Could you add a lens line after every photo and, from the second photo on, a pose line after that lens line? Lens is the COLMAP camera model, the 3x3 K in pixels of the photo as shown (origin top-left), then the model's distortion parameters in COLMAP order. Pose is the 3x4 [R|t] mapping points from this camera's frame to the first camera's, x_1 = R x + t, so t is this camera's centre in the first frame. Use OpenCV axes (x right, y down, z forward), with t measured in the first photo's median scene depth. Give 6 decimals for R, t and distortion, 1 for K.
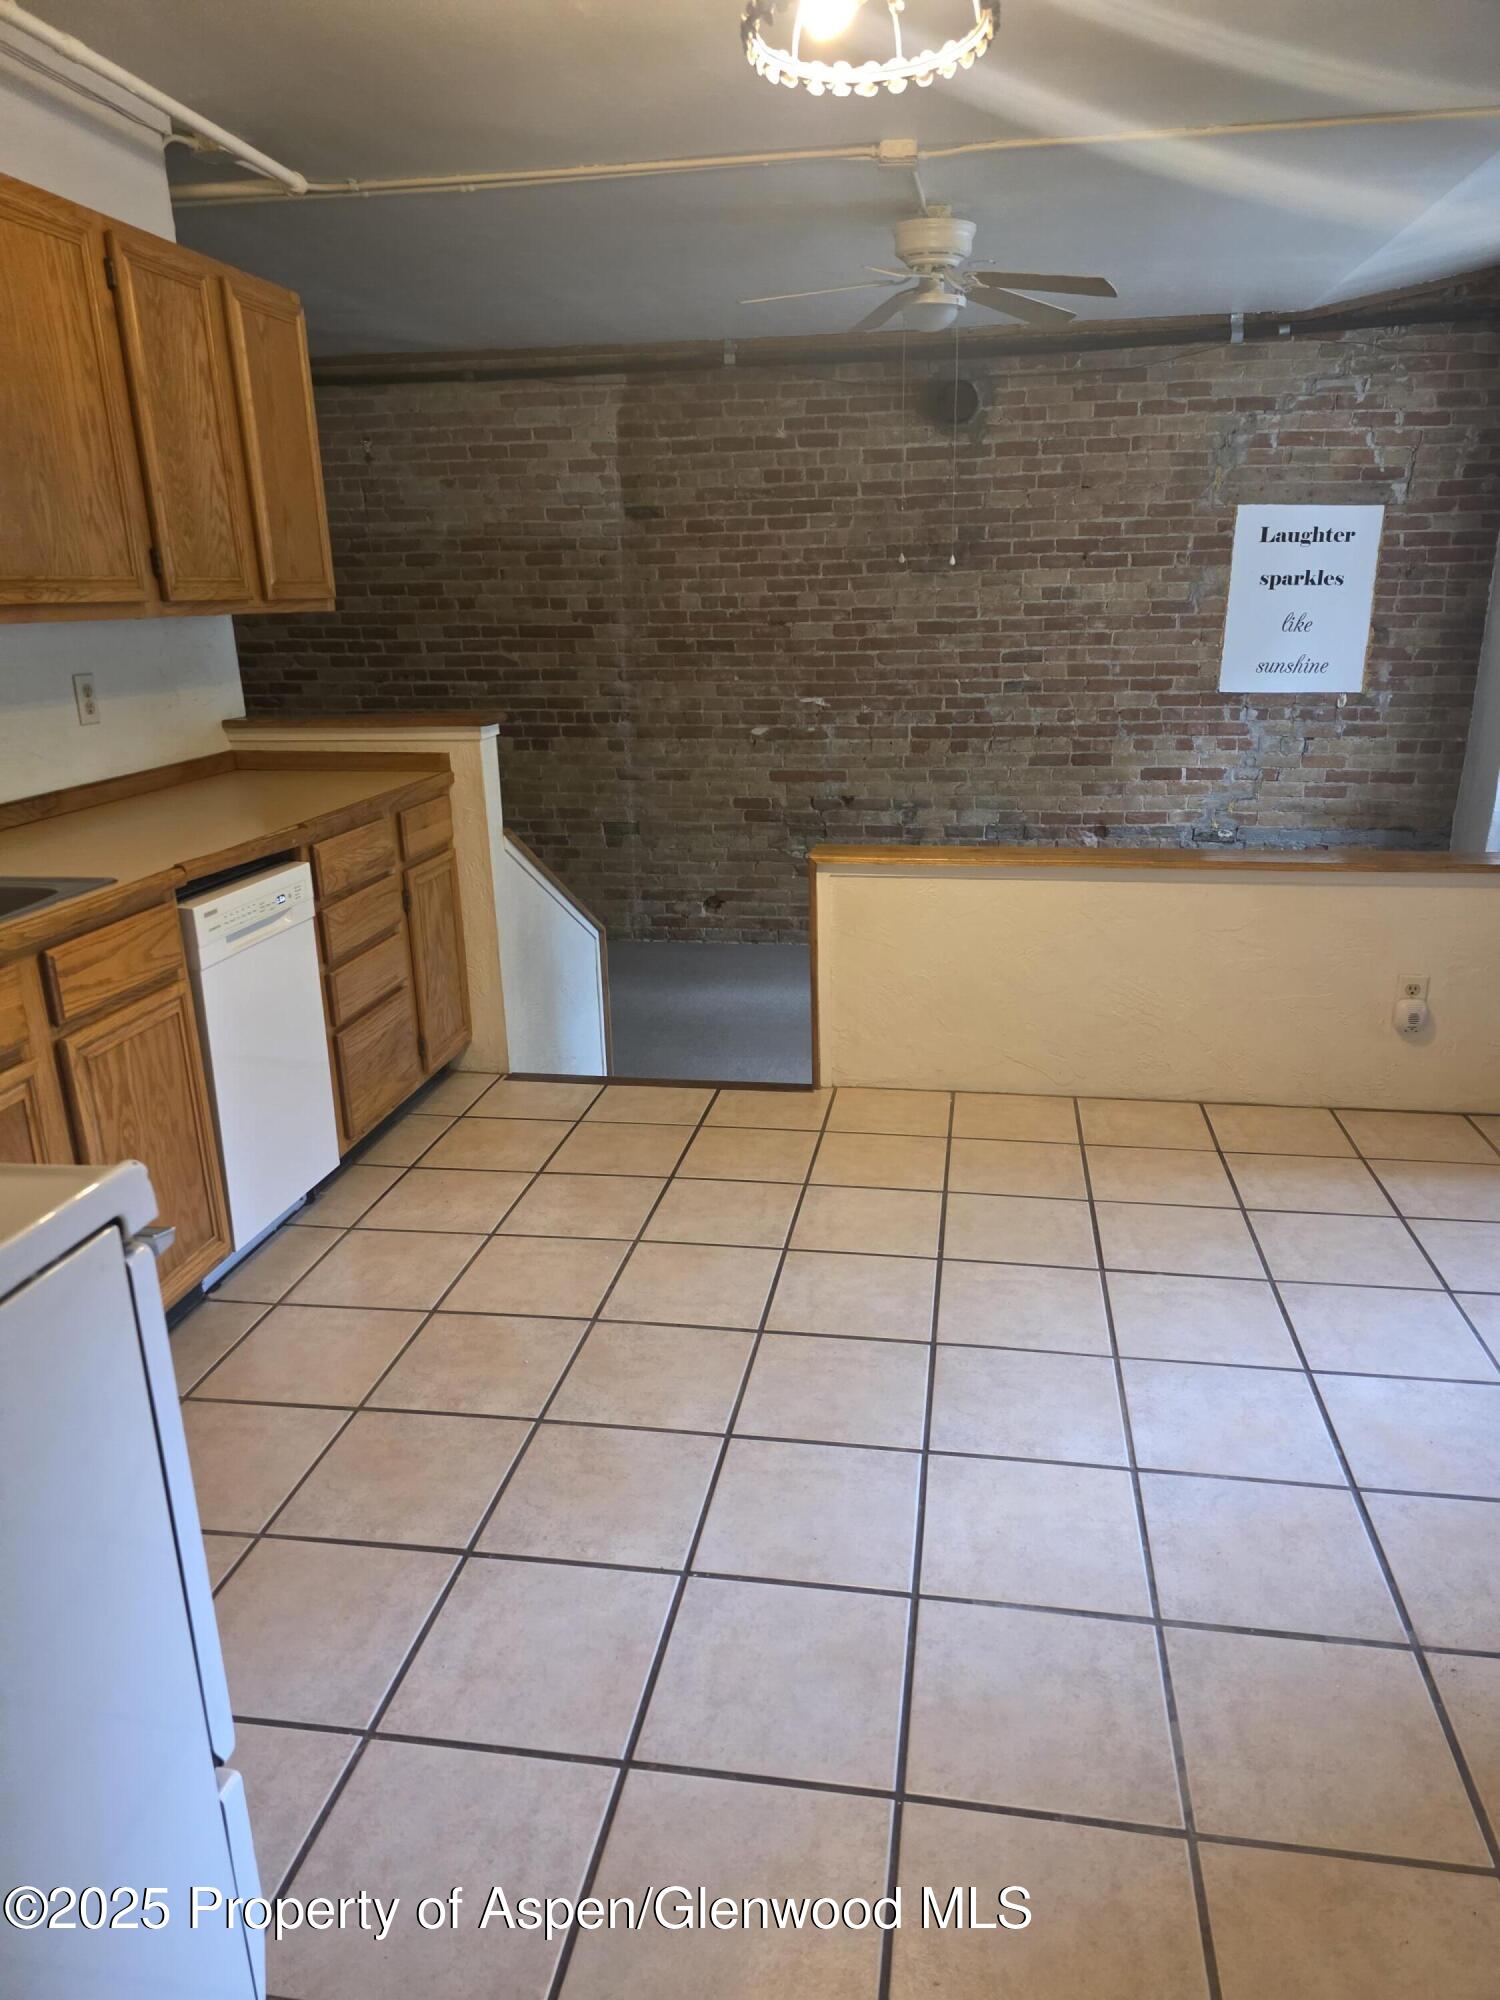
lens RADIAL K [[1317.6, 0, 750.0], [0, 1317.6, 1000.0], [0, 0, 1]] dist [-0.023087, -0.001542]
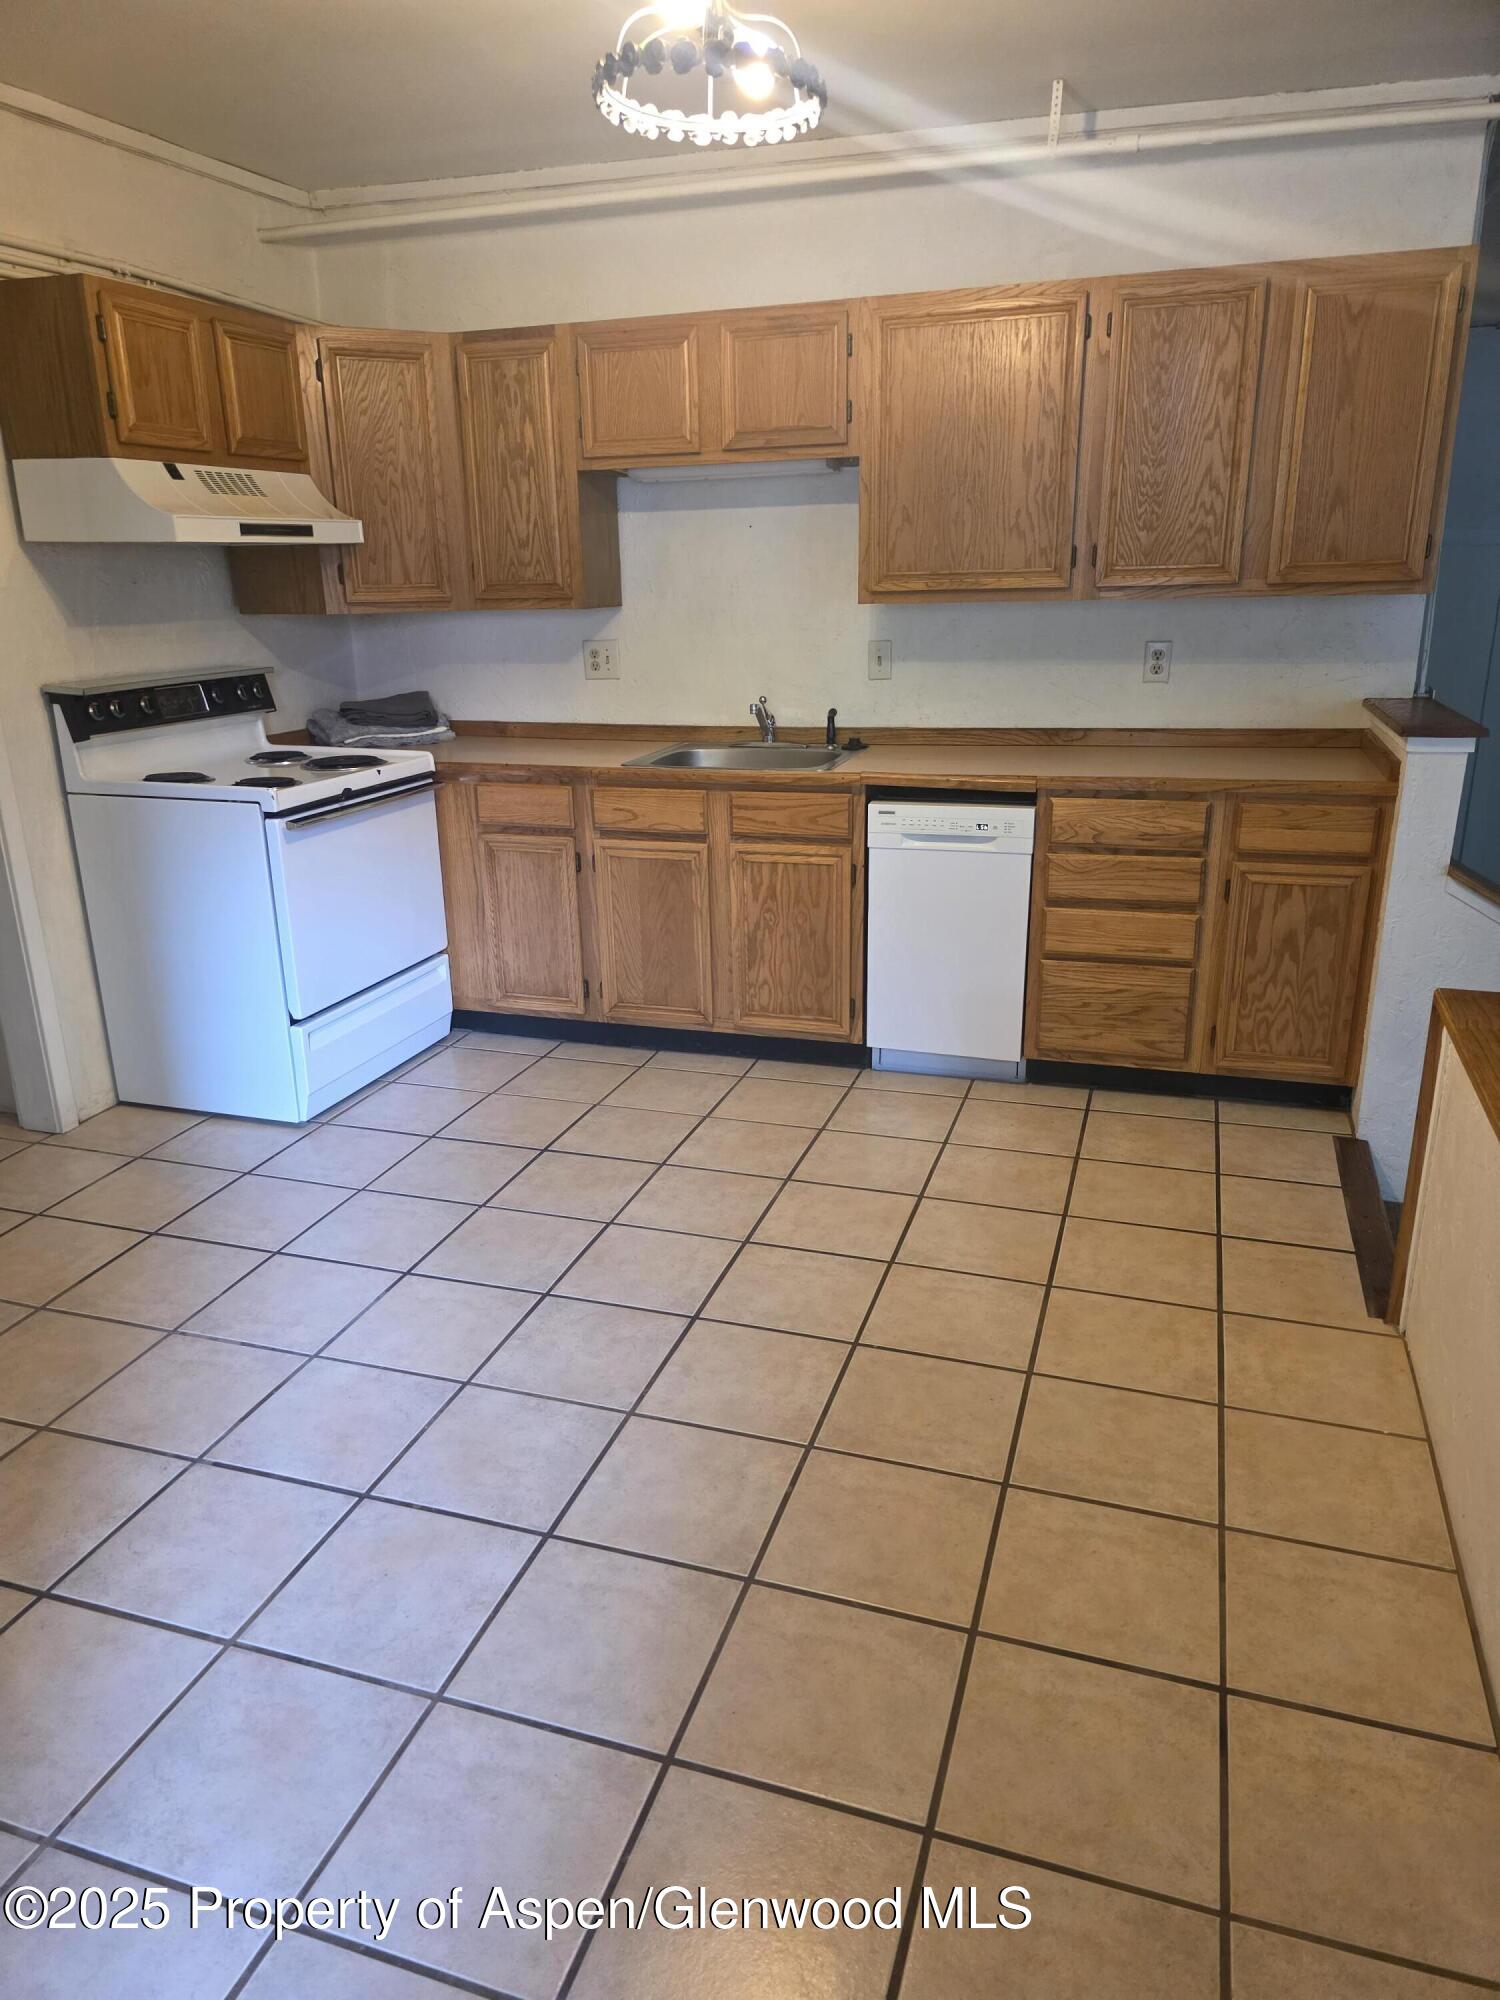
lens RADIAL K [[1346.2, 0, 750.0], [0, 1346.2, 1000.0], [0, 0, 1]] dist [0.005129, -0.041010]
pose [[-0.153377, 0.314143, -0.936904, 0.987079], [-0.265621, 0.900121, 0.345294, -0.328341], [0.951799, 0.301822, -0.054614, 0.941508]]
